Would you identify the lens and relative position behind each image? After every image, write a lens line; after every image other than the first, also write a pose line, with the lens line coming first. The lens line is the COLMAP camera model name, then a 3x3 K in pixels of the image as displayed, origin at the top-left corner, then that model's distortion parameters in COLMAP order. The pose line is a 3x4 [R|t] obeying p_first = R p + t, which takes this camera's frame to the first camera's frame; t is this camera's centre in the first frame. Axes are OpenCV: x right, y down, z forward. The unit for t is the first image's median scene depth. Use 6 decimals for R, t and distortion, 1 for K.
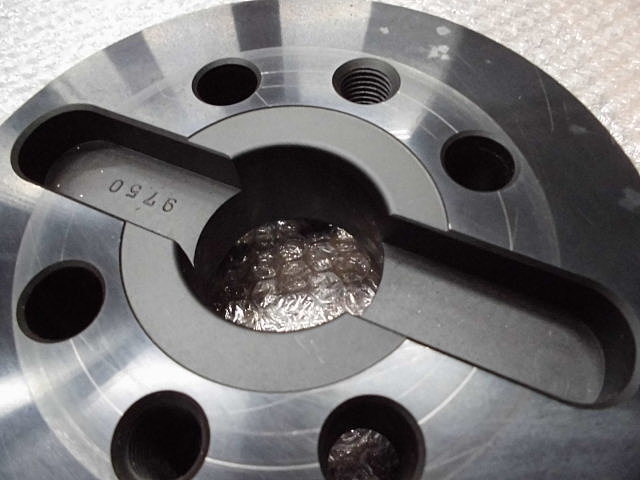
lens RADIAL K [[497.6, 0, 319.1], [0, 497.6, 237.4], [0, 0, 1]] dist [-0.092356, 0.070708]
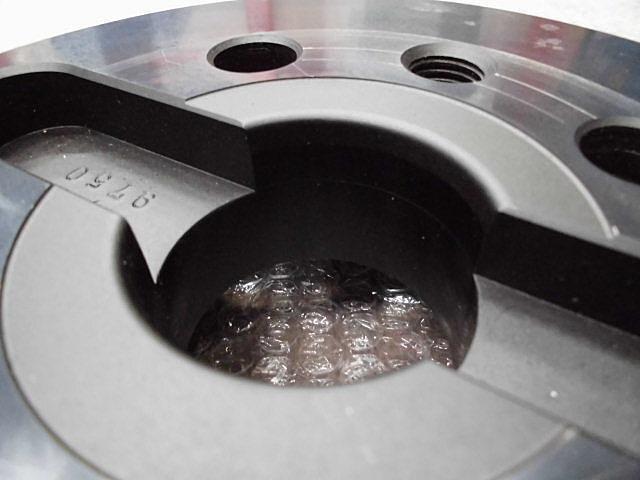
lens RADIAL K [[497.6, 0, 319.1], [0, 497.6, 237.4], [0, 0, 1]] dist [-0.092356, 0.070708]
pose [[0.993378, 0.090199, -0.071161, -0.013927], [-0.106284, 0.956677, -0.271059, 0.108645], [0.043629, 0.276827, 0.959929, 0.311177]]
